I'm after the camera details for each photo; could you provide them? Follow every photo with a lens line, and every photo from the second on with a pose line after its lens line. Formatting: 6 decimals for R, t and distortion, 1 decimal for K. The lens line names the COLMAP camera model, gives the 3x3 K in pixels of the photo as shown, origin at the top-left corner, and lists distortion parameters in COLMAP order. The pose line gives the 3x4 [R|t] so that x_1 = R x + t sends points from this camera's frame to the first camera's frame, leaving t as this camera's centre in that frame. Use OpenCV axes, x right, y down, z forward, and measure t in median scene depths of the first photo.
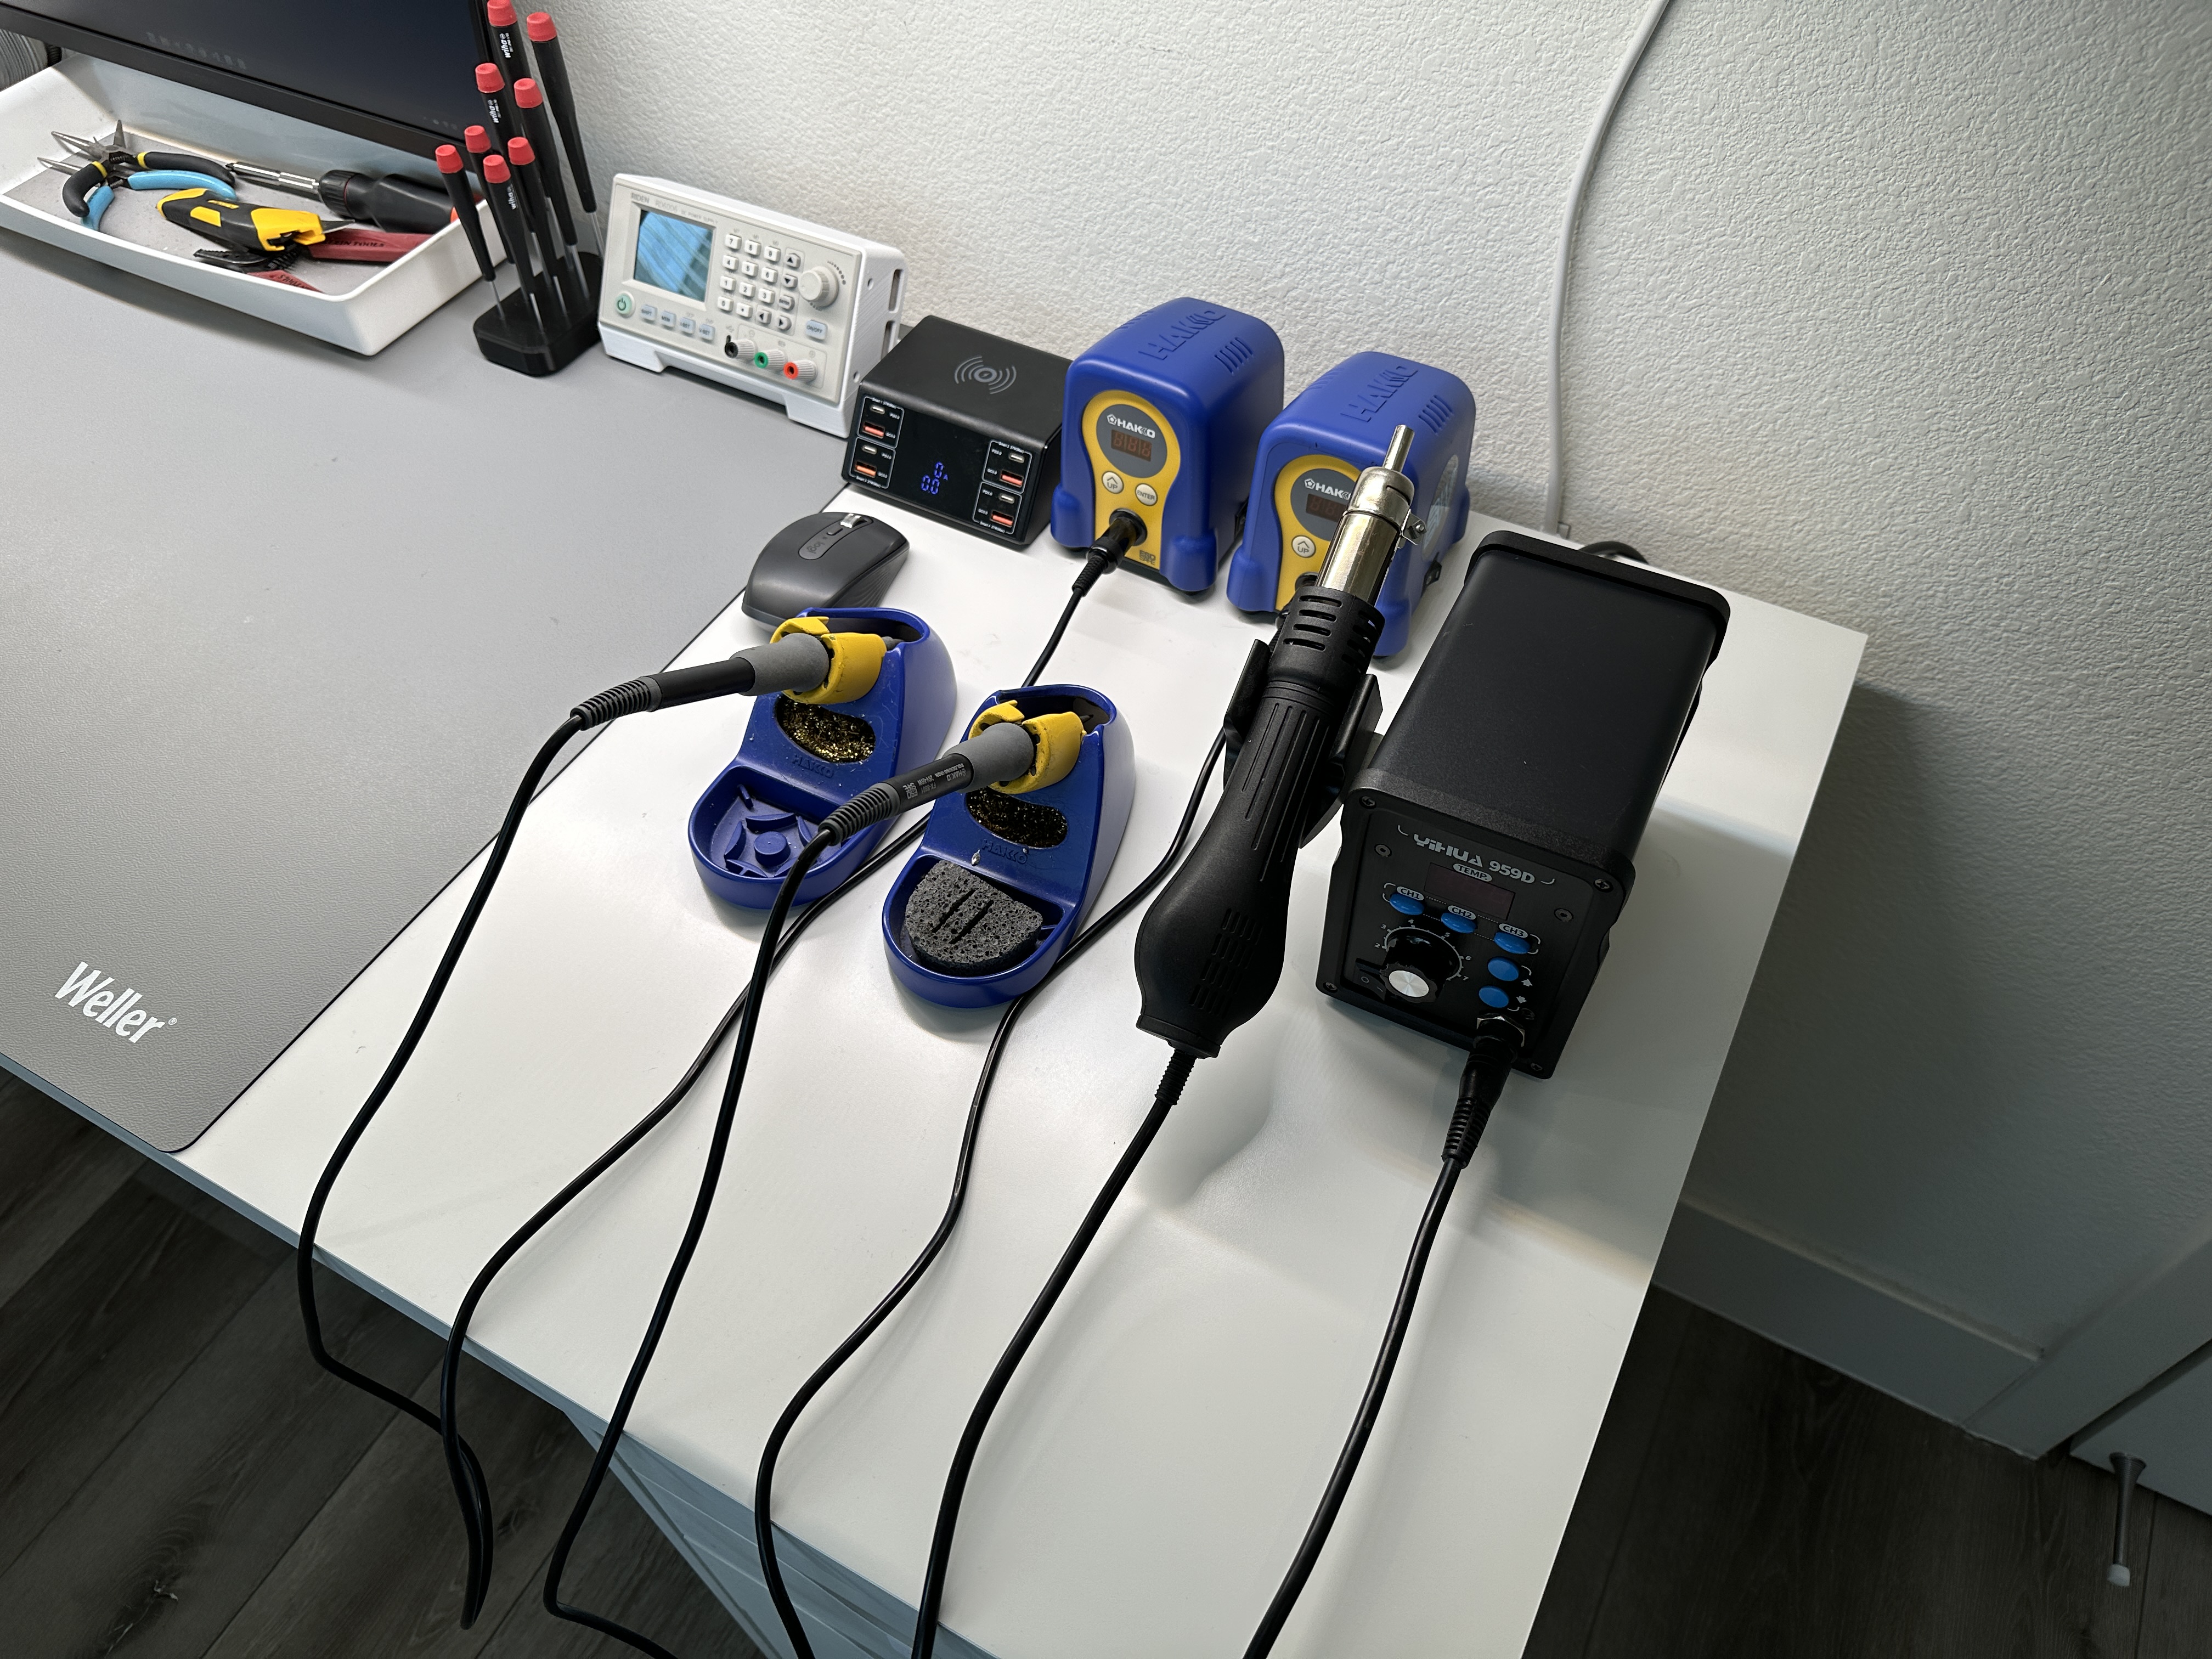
lens RADIAL K [[1536.4, 0, 1106.0], [0, 1536.4, 829.5], [0, 0, 1]] dist [-0.002455, 0.001267]
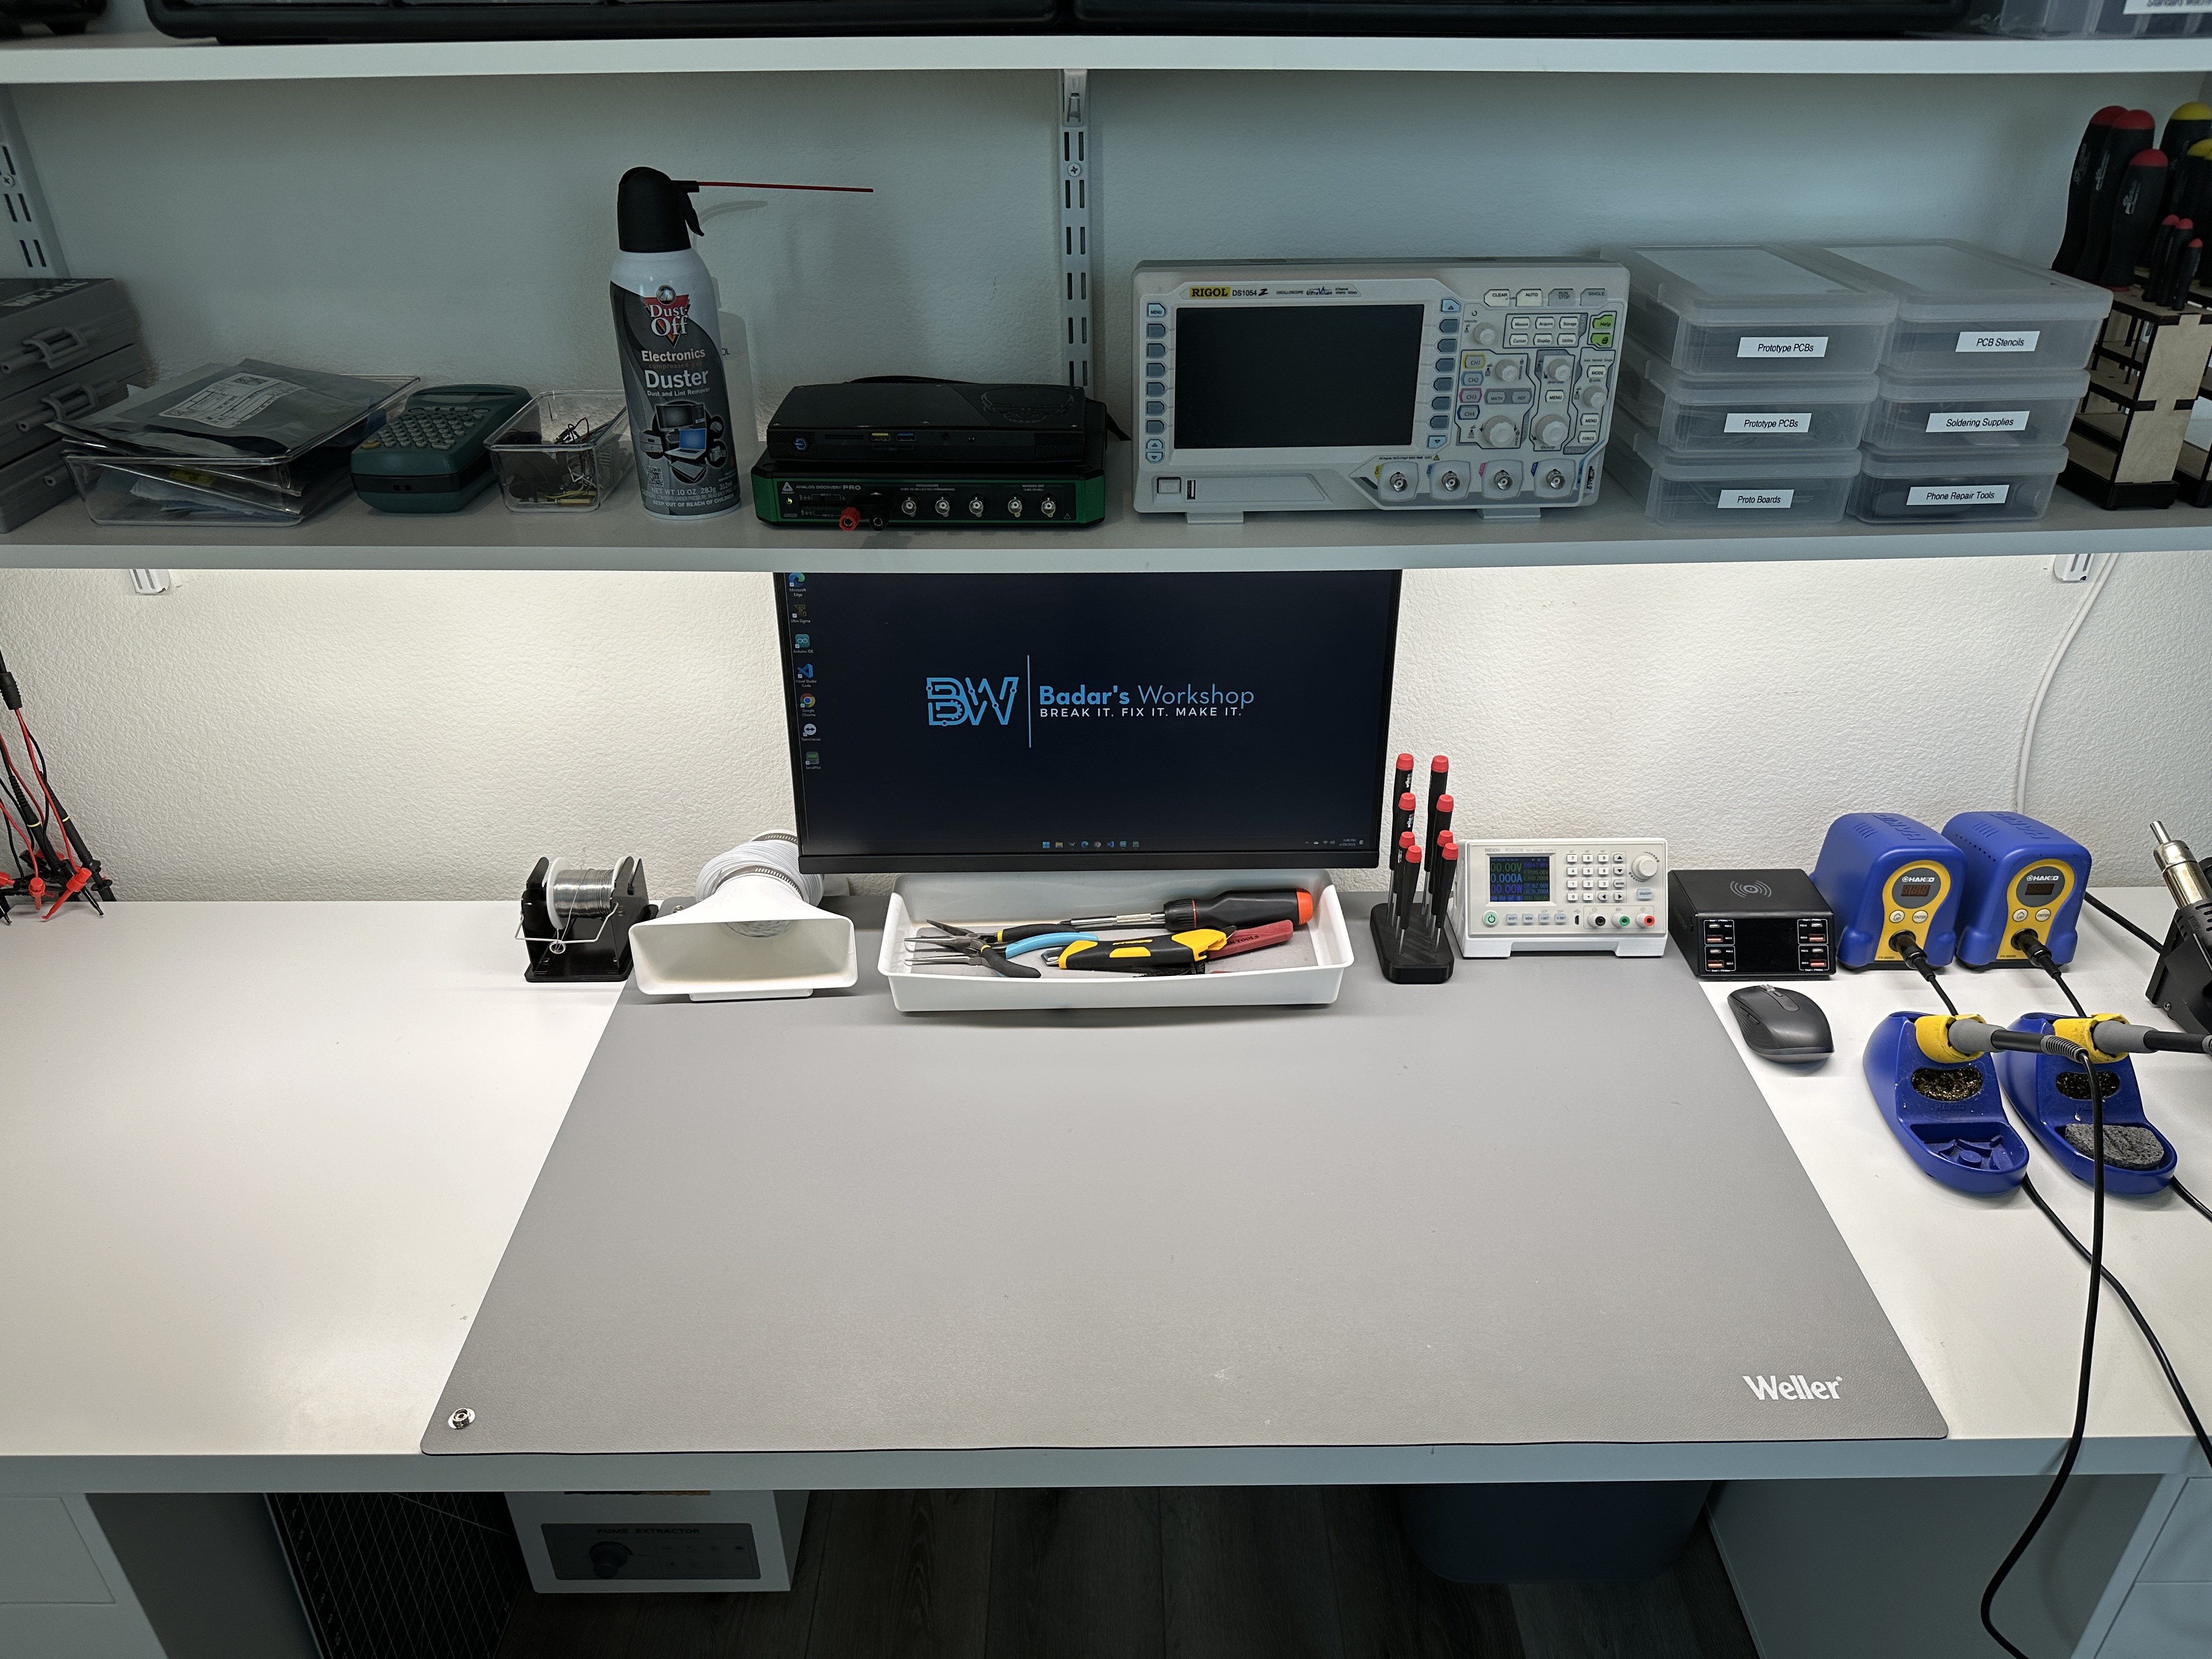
lens RADIAL K [[1520.0, 0, 1114.4], [0, 1520.0, 837.8], [0, 0, 1]] dist [0.064199, -0.079929]
pose [[0.872295, -0.240314, 0.425852, -1.378717], [0.380784, 0.880206, -0.283268, -0.143549], [-0.306765, 0.409251, 0.859308, -0.217668]]
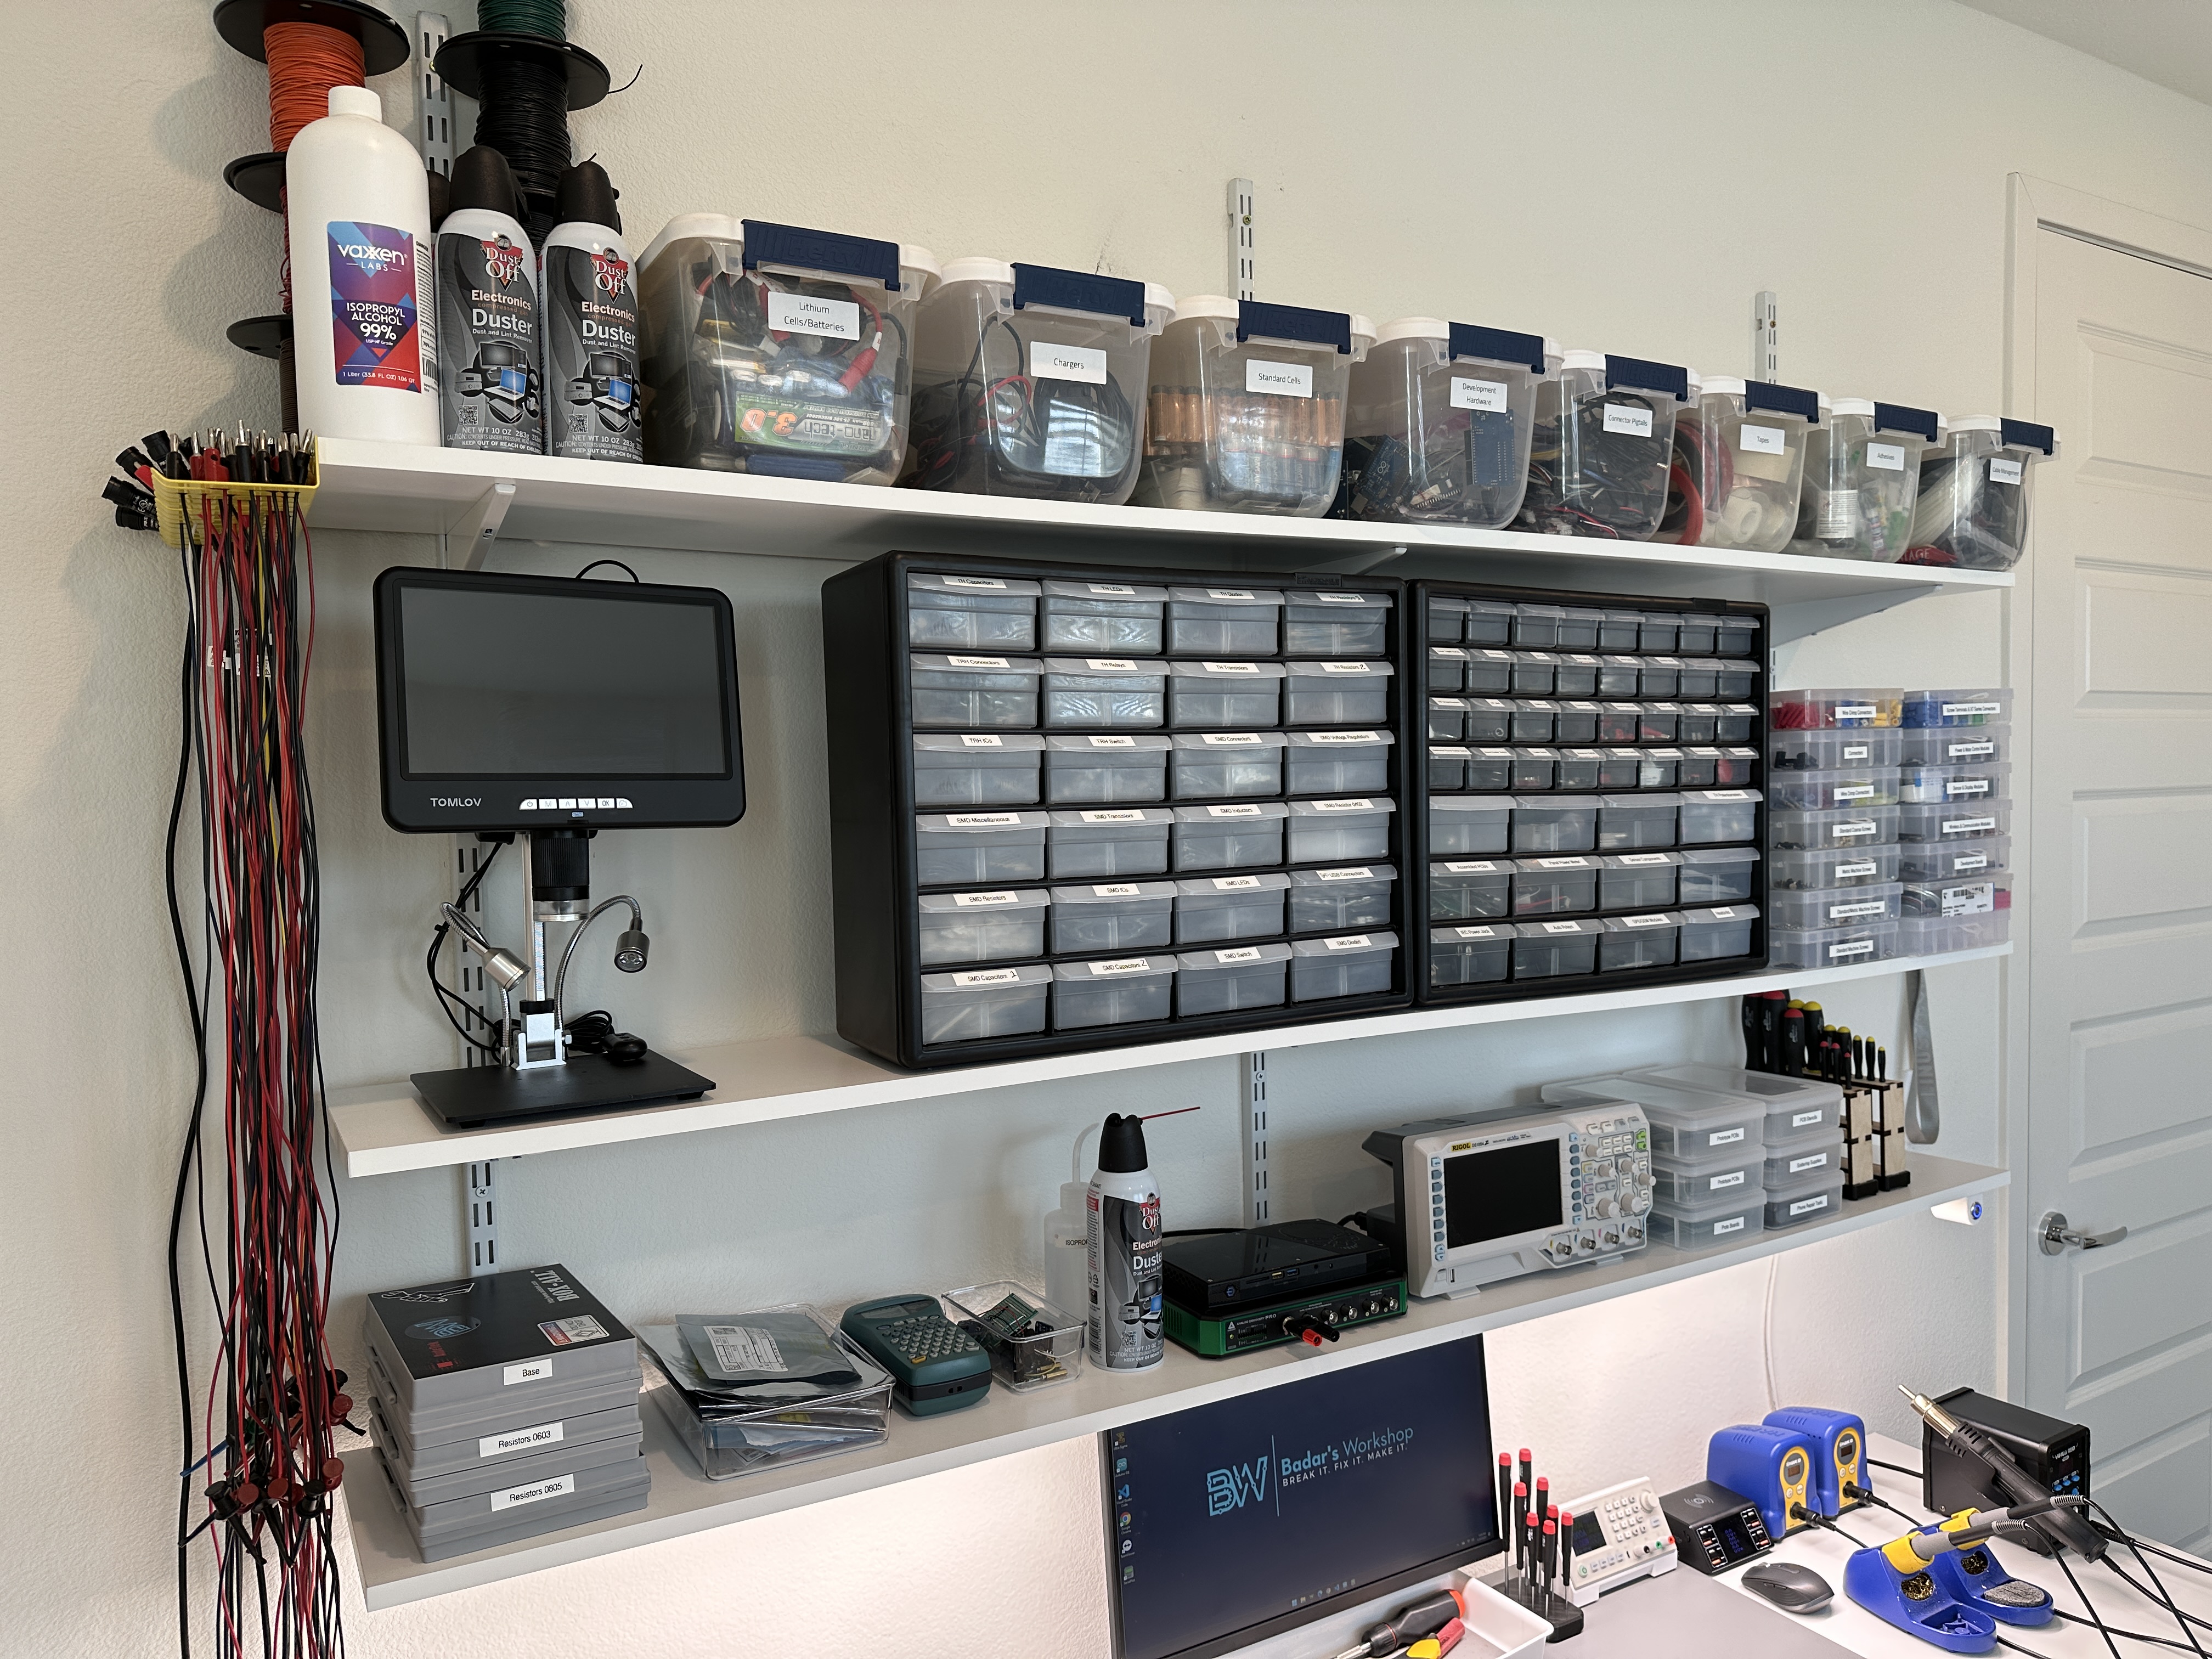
lens RADIAL K [[1536.4, 0, 1106.0], [0, 1536.4, 829.5], [0, 0, 1]] dist [-0.002455, 0.001267]
pose [[0.520798, -0.028540, 0.853203, -2.505847], [0.677961, 0.621192, -0.393051, -0.631543], [-0.518785, 0.783139, 0.342864, -0.103363]]
